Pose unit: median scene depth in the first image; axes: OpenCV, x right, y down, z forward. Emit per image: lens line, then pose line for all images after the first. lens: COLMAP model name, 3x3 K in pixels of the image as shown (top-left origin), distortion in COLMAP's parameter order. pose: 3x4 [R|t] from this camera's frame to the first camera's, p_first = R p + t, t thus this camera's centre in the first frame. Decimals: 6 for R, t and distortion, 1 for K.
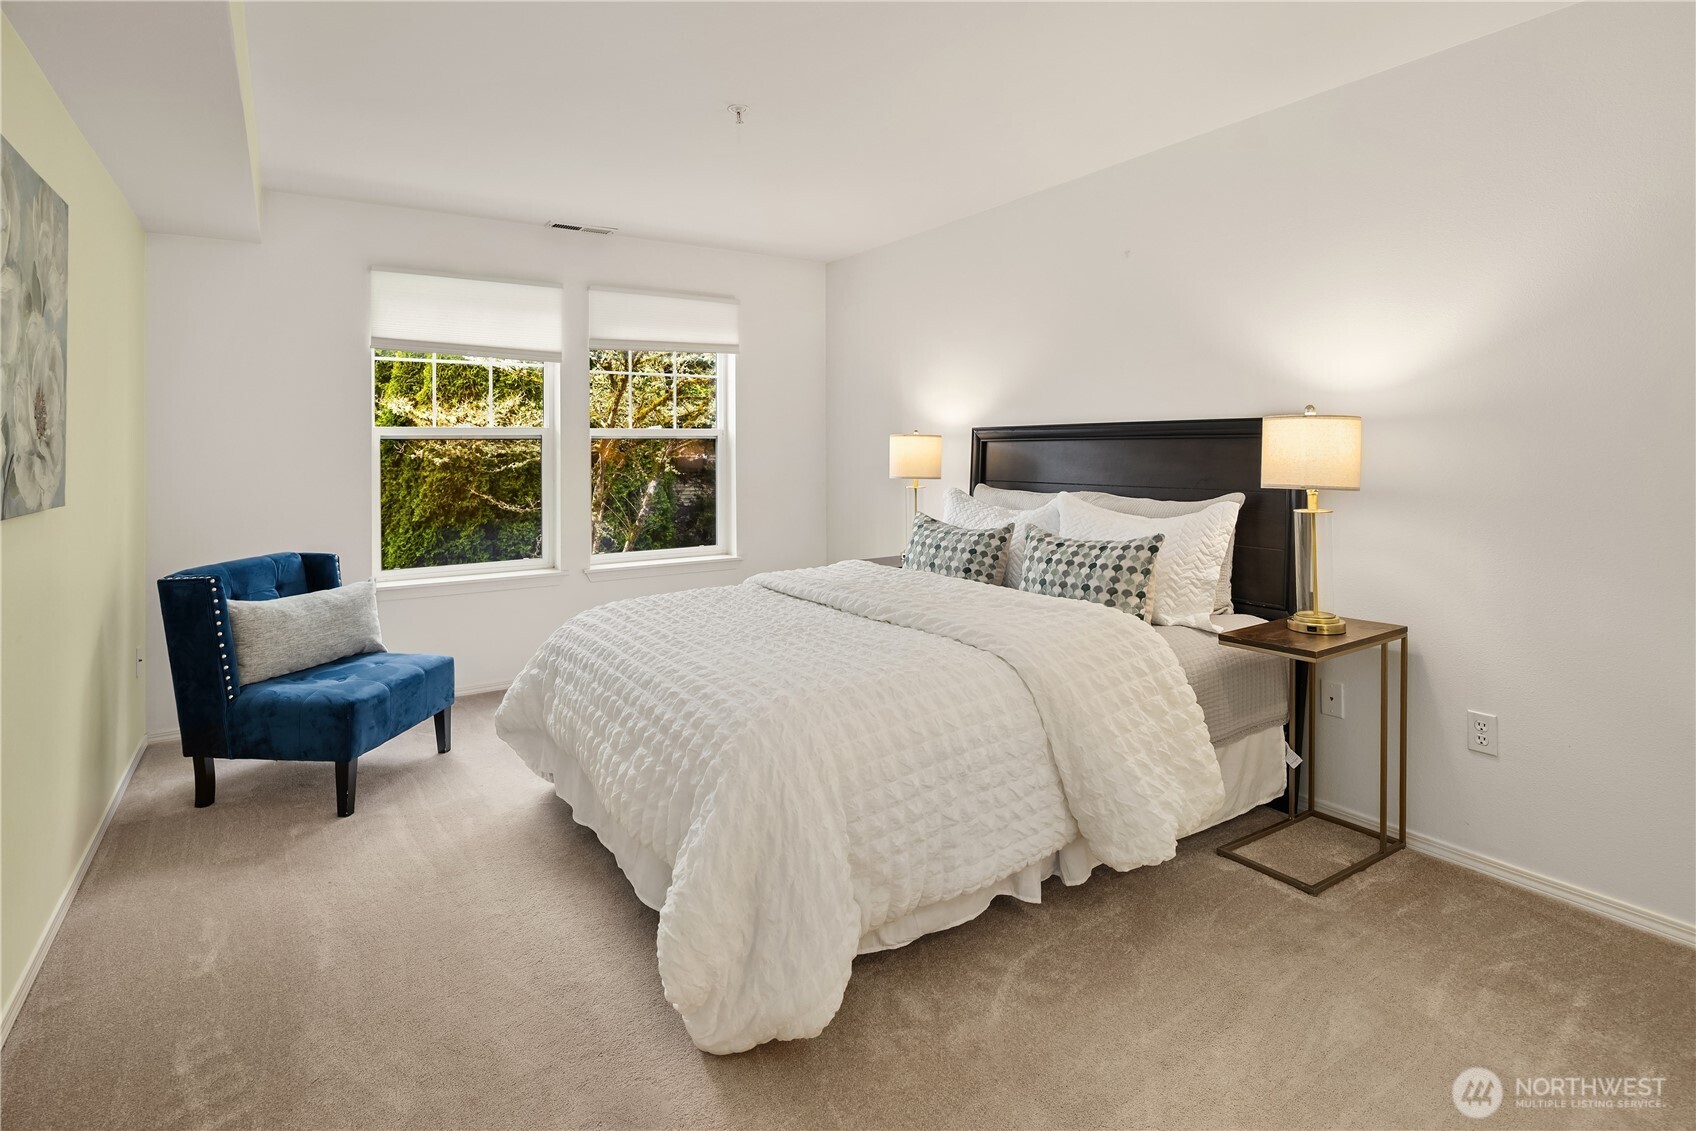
lens RADIAL K [[825.7, 0, 845.6], [0, 825.7, 459.1], [0, 0, 1]] dist [0.000440, -0.000671]
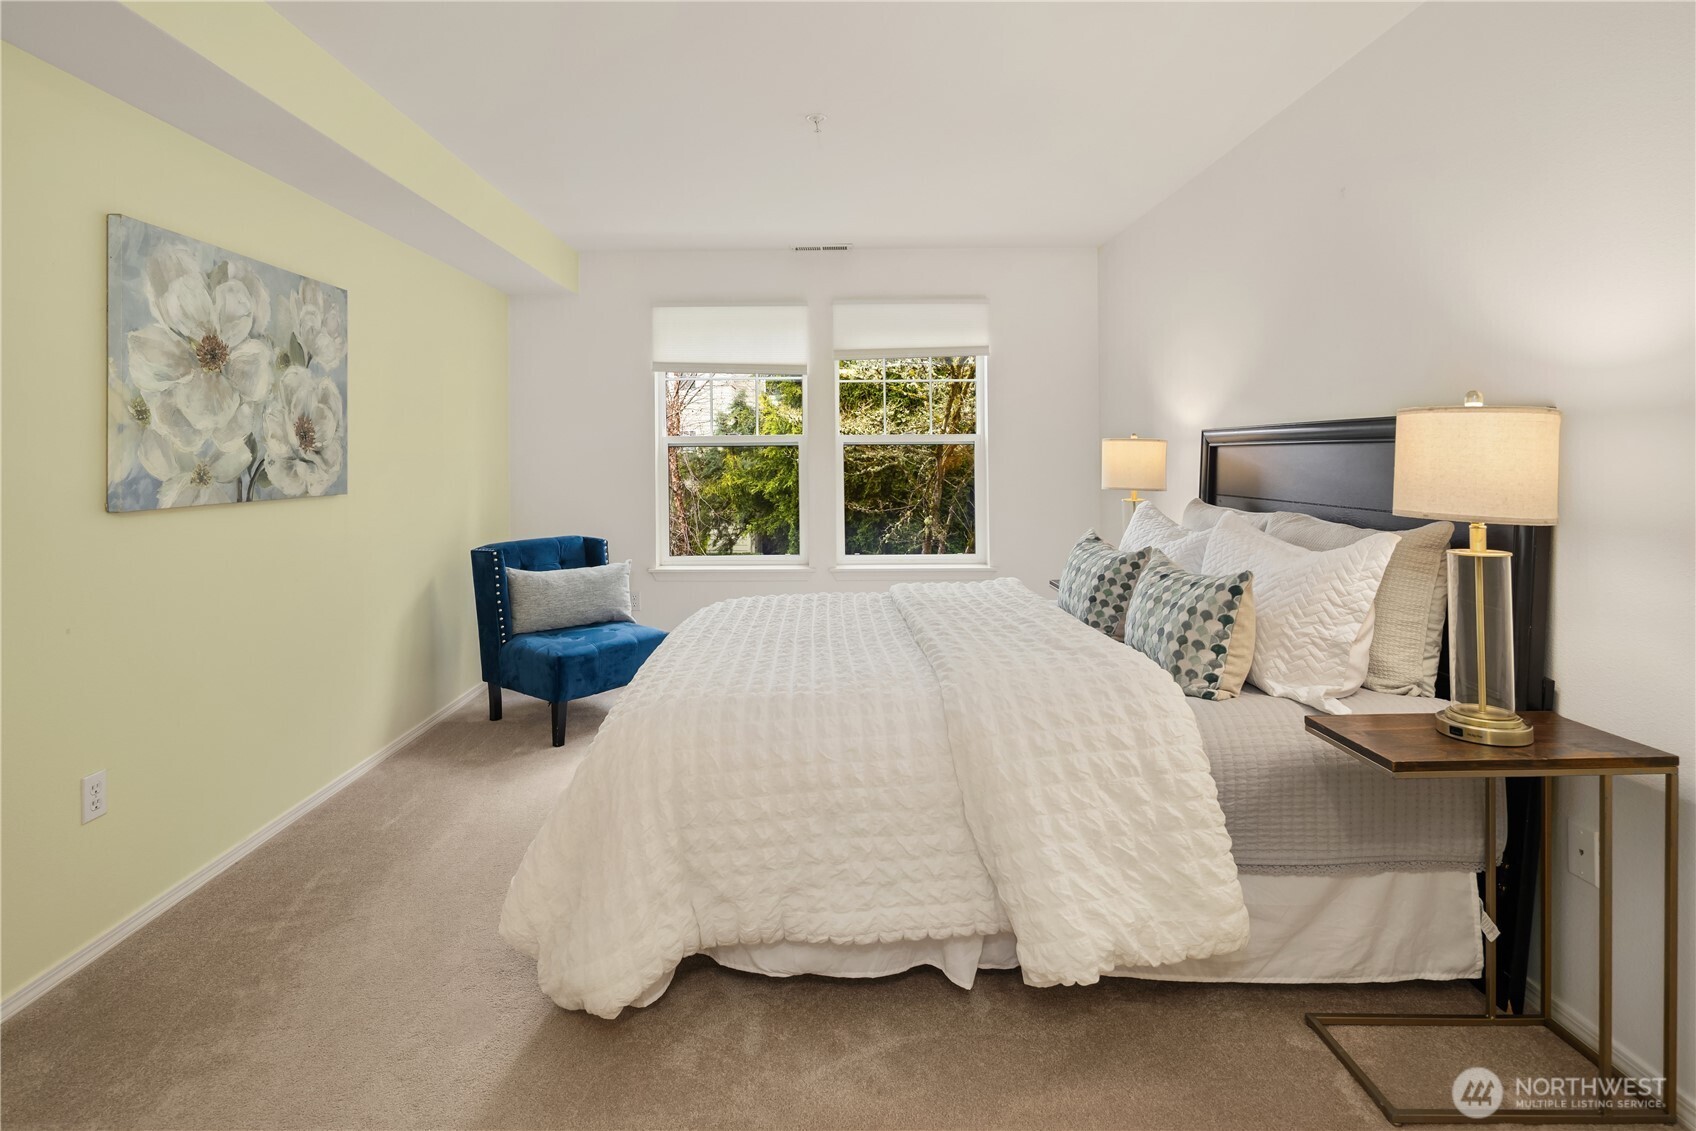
lens RADIAL K [[841.6, 0, 834.8], [0, 841.6, 466.2], [0, 0, 1]] dist [0.001126, -0.001289]
pose [[0.843796, 0.008892, -0.536590, 0.474466], [-0.007052, 0.999960, 0.005482, -0.006036], [0.536618, -0.000842, 0.843825, 0.155891]]
